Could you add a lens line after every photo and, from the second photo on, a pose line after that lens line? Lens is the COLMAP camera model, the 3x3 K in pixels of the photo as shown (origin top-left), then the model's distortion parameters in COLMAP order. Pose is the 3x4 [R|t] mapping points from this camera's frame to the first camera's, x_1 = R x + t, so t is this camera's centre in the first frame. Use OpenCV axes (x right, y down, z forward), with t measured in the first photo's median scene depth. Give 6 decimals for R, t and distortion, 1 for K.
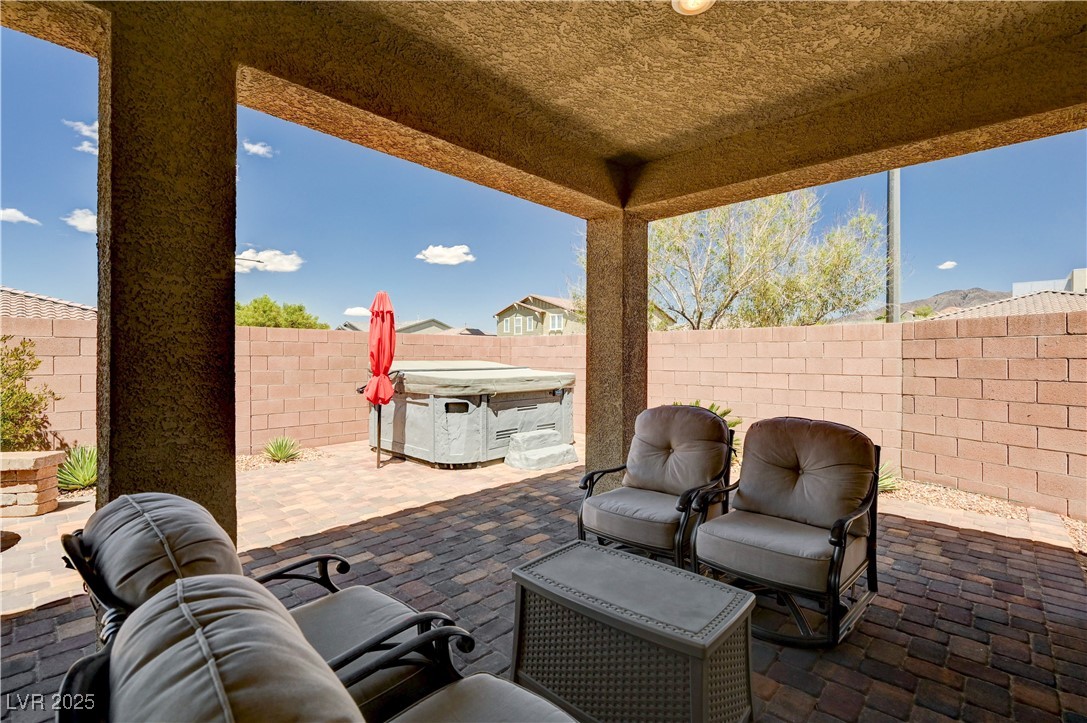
lens RADIAL K [[486.2, 0, 563.8], [0, 486.2, 364.5], [0, 0, 1]] dist [-0.003564, -0.000114]
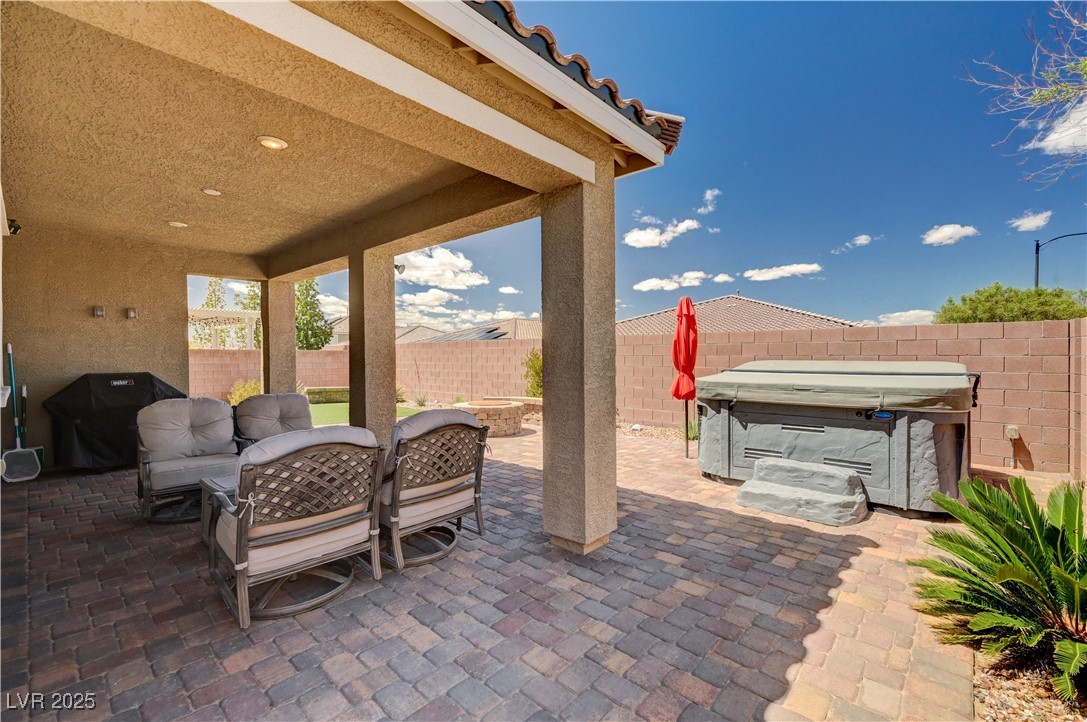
lens RADIAL K [[462.0, 0, 558.8], [0, 462.0, 360.1], [0, 0, 1]] dist [-0.001606, 0.000310]
pose [[0.018237, 0.010142, -0.999782, 1.131287], [-0.012181, 0.999877, 0.009921, -0.024776], [0.999759, 0.011998, 0.018358, 1.187411]]
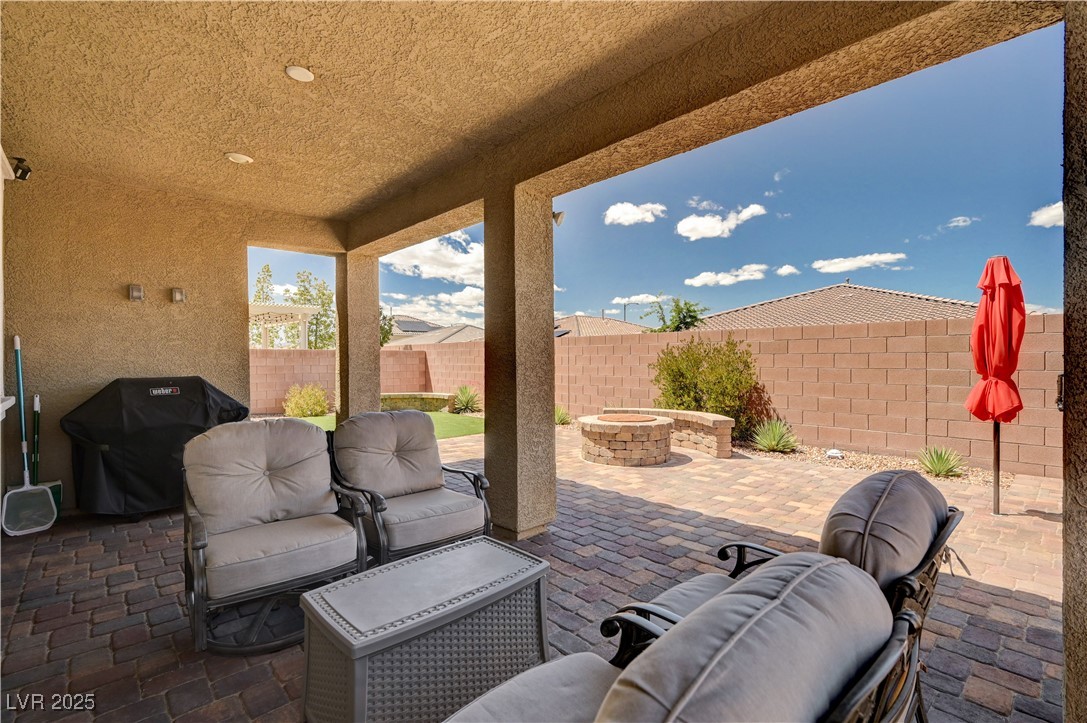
lens RADIAL K [[494.0, 0, 556.4], [0, 494.0, 360.4], [0, 0, 1]] dist [0.000893, -0.000305]
pose [[-0.077248, 0.006539, -0.996991, 0.625921], [-0.009247, 0.999931, 0.007275, -0.005122], [0.996969, 0.009781, -0.077182, 0.743434]]
